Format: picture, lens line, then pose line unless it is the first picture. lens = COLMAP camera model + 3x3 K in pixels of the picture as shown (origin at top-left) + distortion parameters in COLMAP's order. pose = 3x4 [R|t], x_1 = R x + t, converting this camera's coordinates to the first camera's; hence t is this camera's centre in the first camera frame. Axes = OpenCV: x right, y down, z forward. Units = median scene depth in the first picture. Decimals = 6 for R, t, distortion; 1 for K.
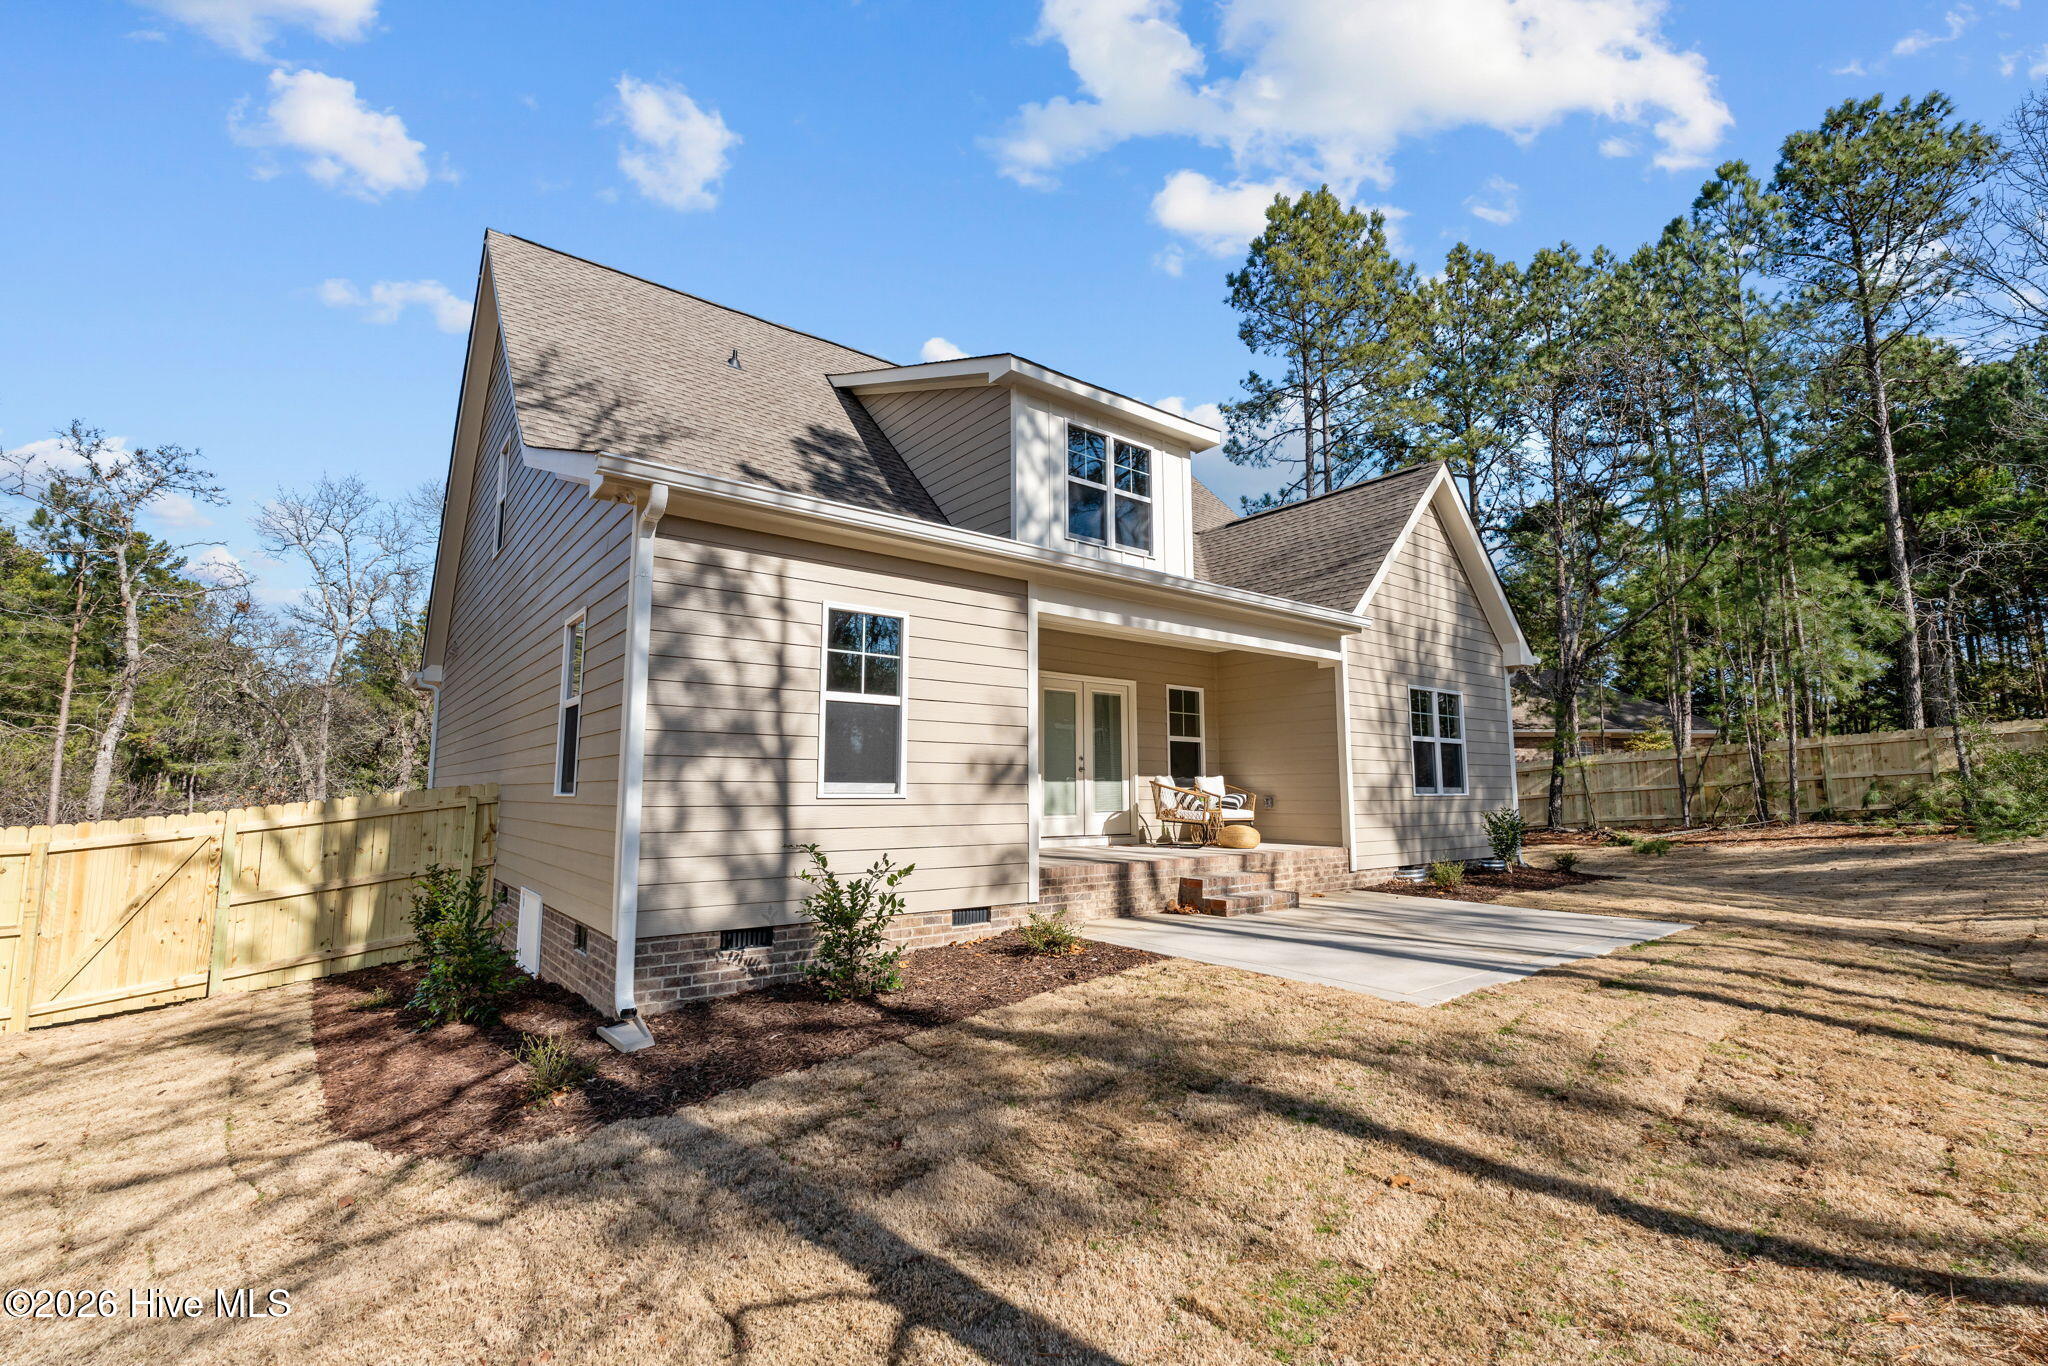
lens RADIAL K [[891.0, 0, 1017.9], [0, 891.0, 685.9], [0, 0, 1]] dist [-0.006461, -0.000212]
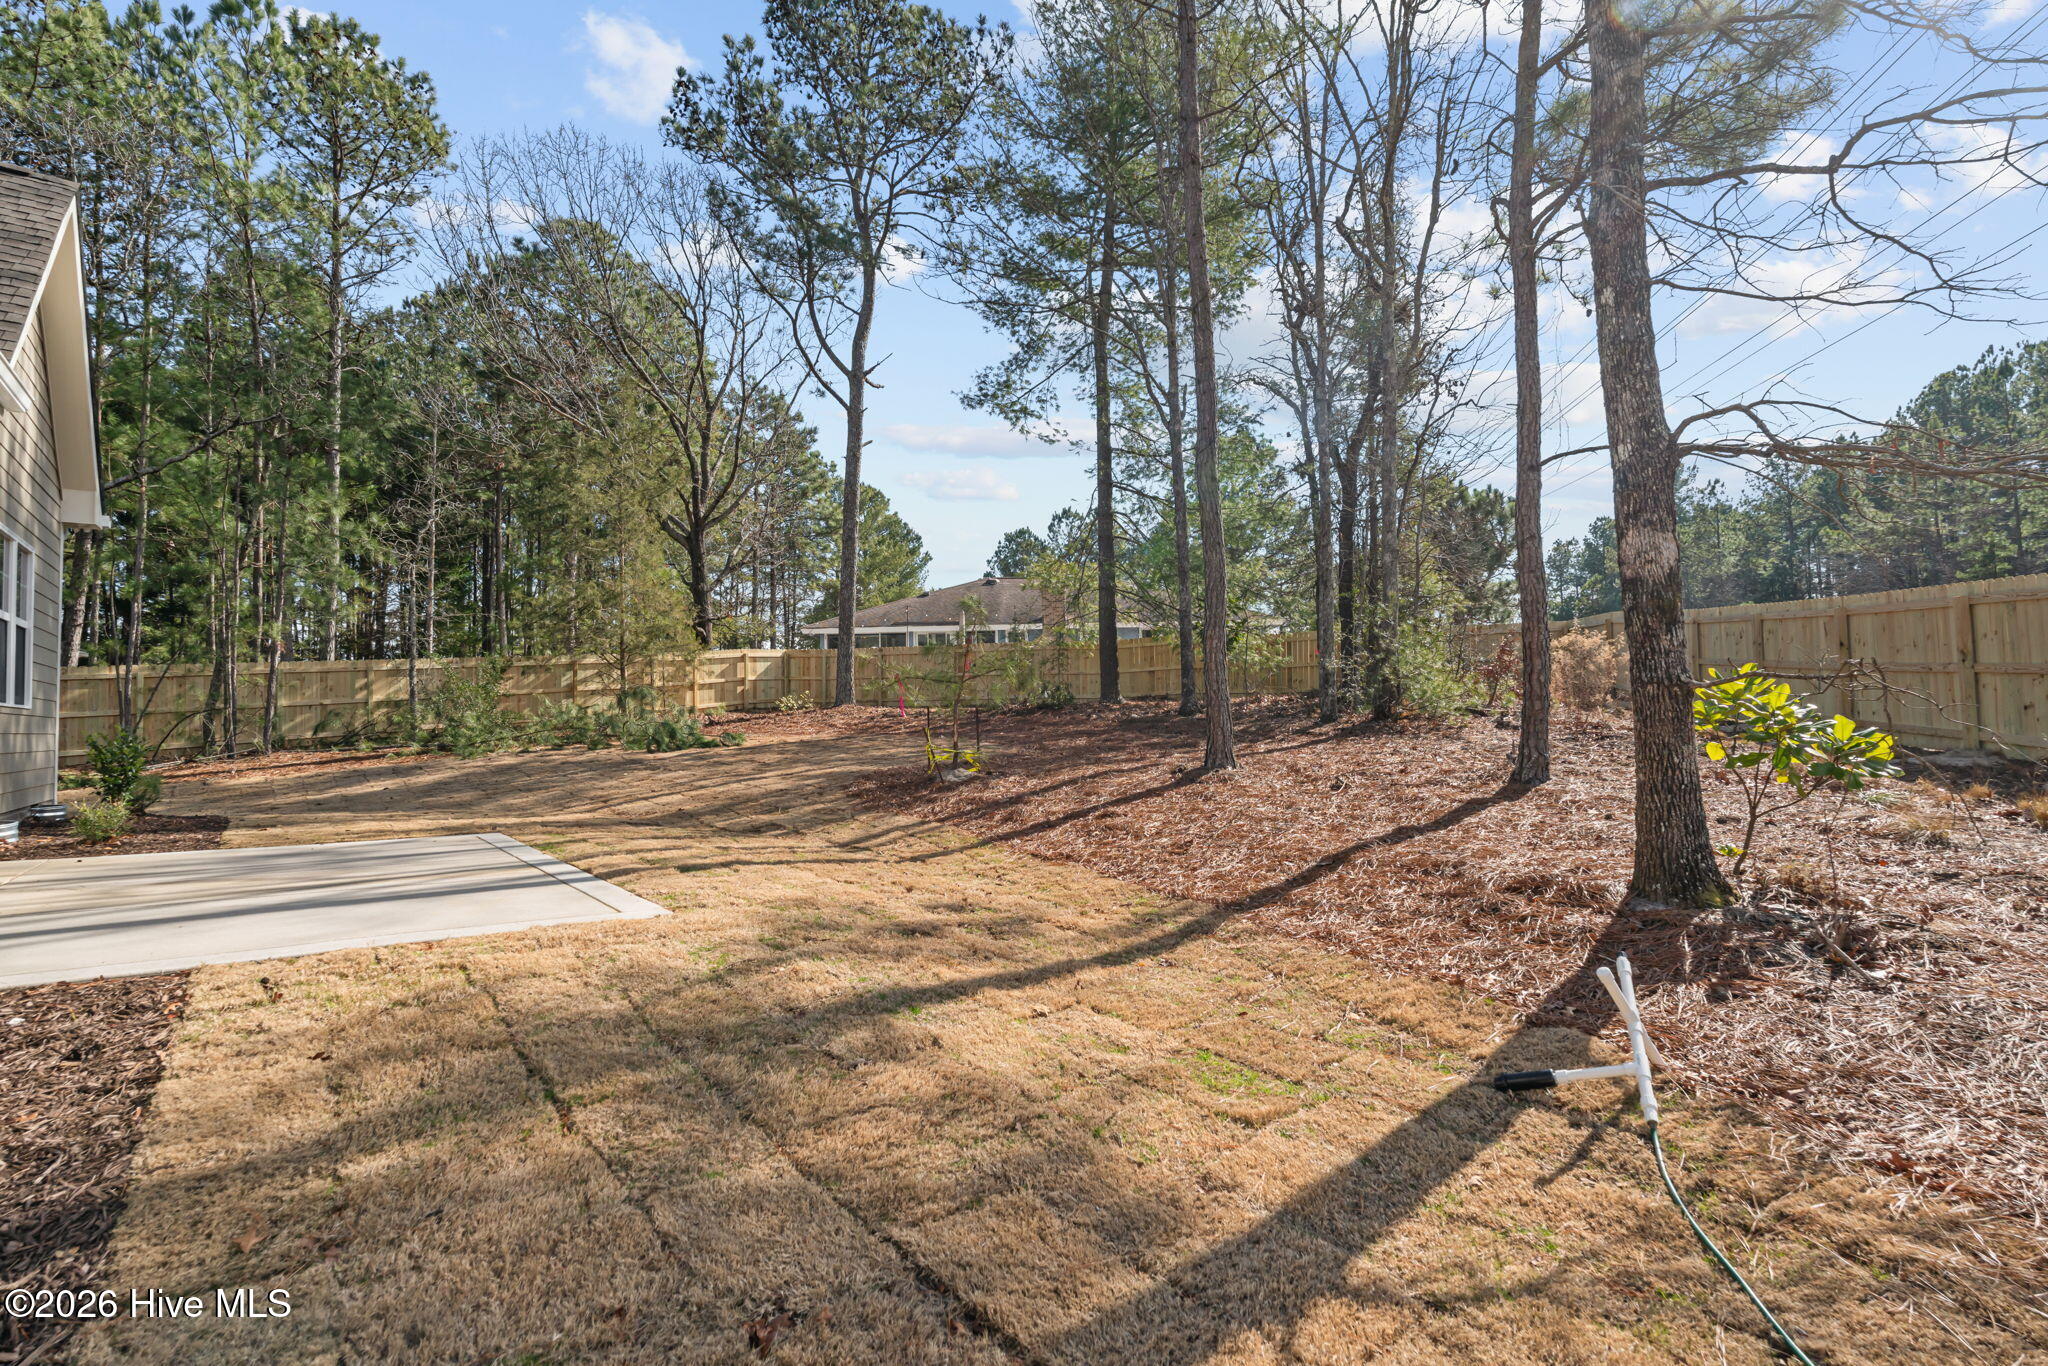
lens RADIAL K [[1000.5, 0, 1023.9], [0, 1000.5, 679.7], [0, 0, 1]] dist [0.000979, -0.000506]
pose [[0.020766, 0.045406, 0.998753, -0.228118], [-0.104191, 0.993627, -0.043007, 0.065808], [-0.994340, -0.103168, 0.025365, 0.304094]]
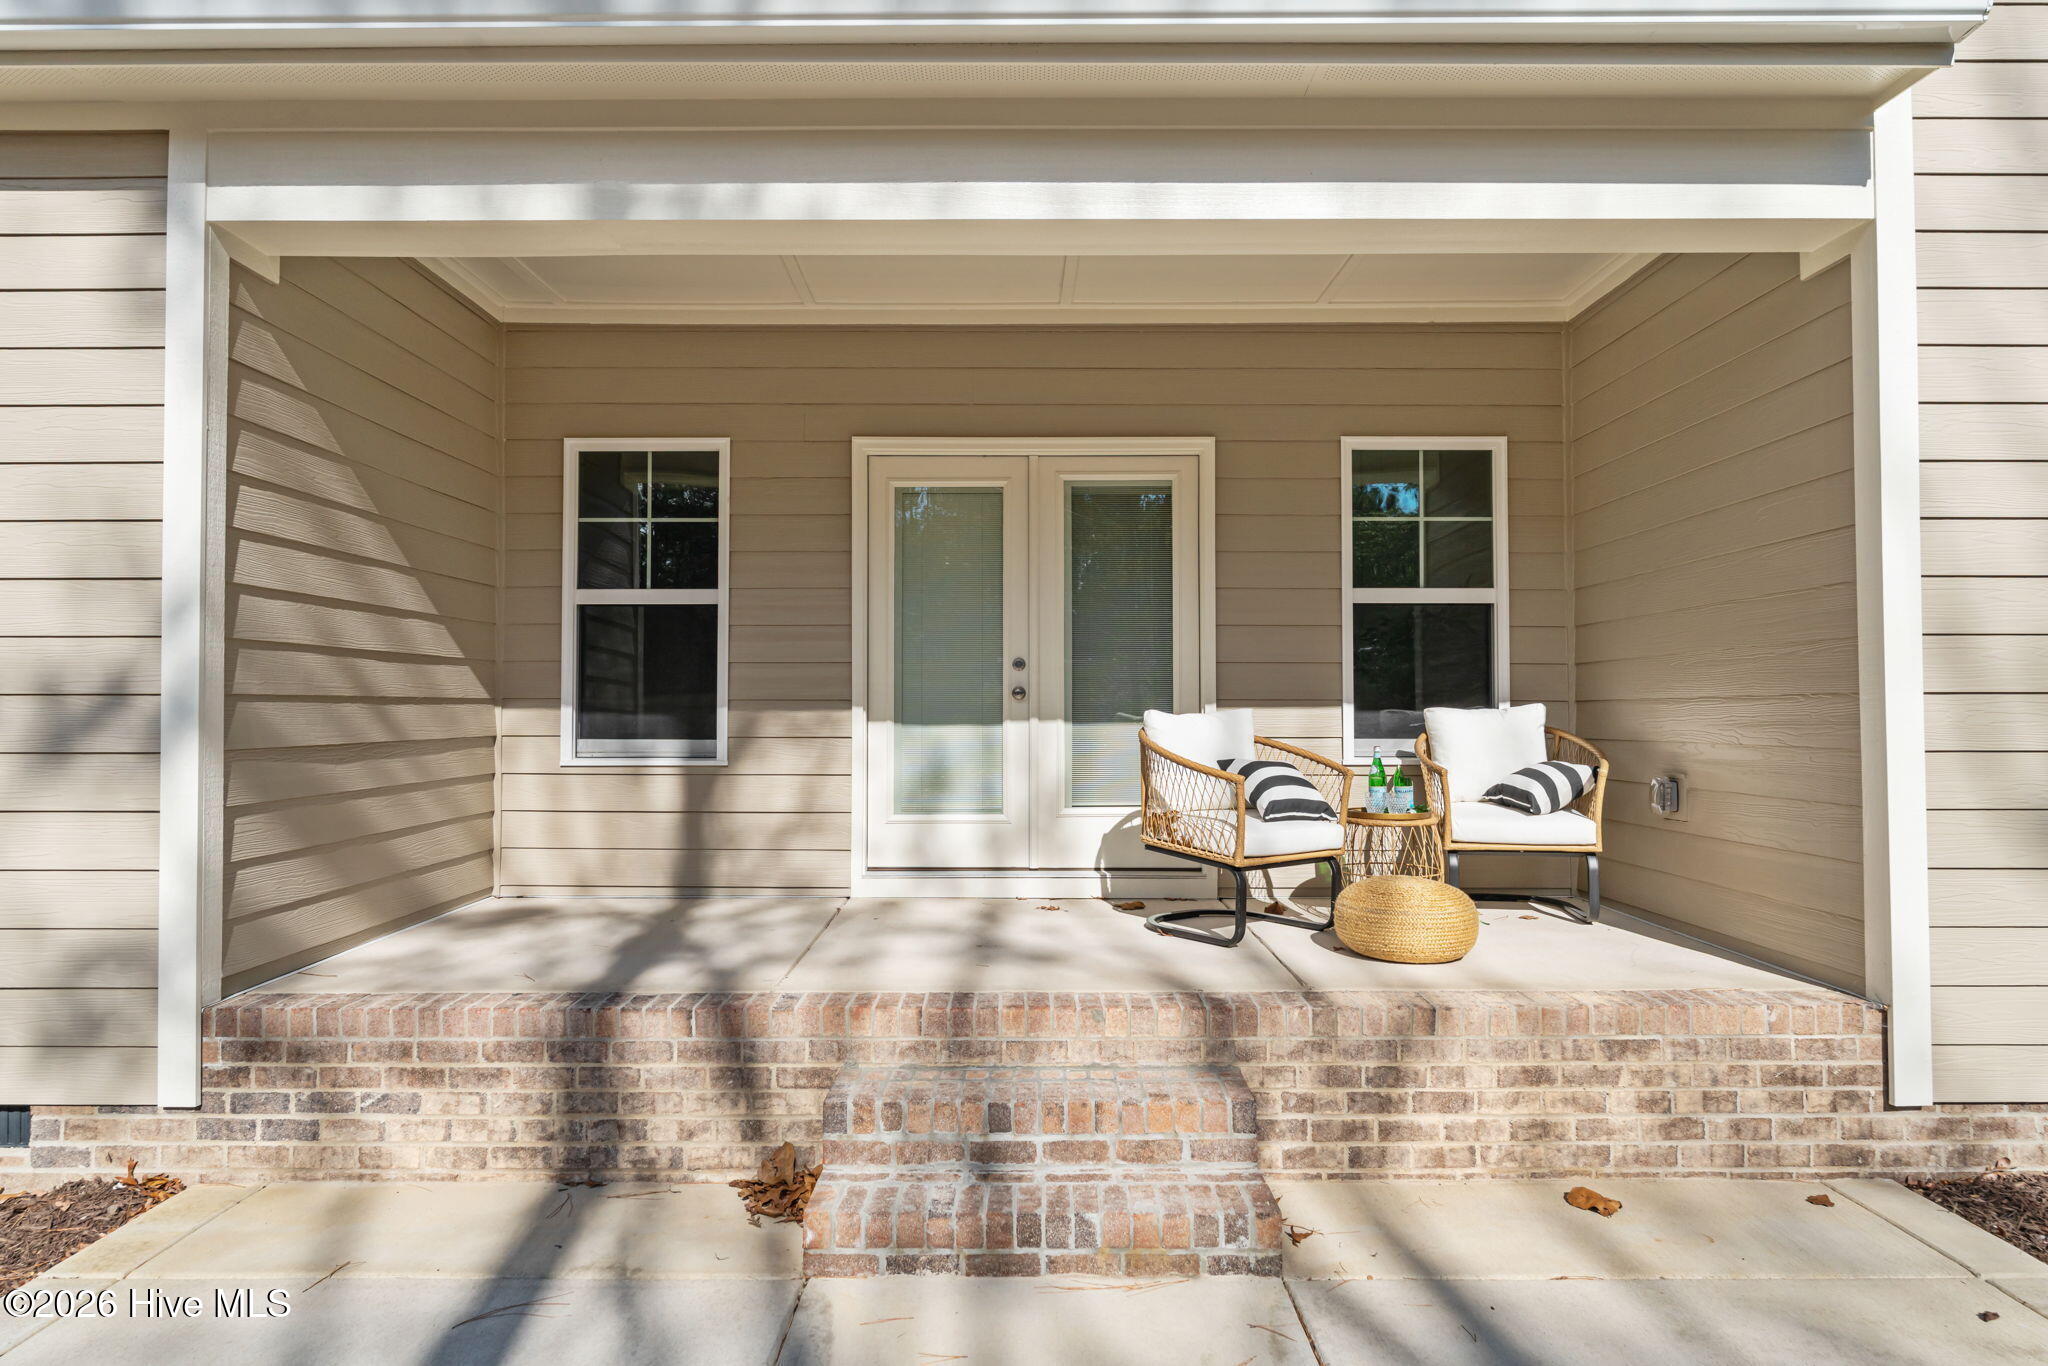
lens RADIAL K [[1210.5, 0, 1025.2], [0, 1210.5, 689.2], [0, 0, 1]] dist [-0.005105, 0.000861]
pose [[0.789352, -0.015544, -0.613744, 0.373936], [0.074677, 0.994687, 0.070853, 0.055330], [0.609382, -0.101761, 0.786319, 0.589286]]
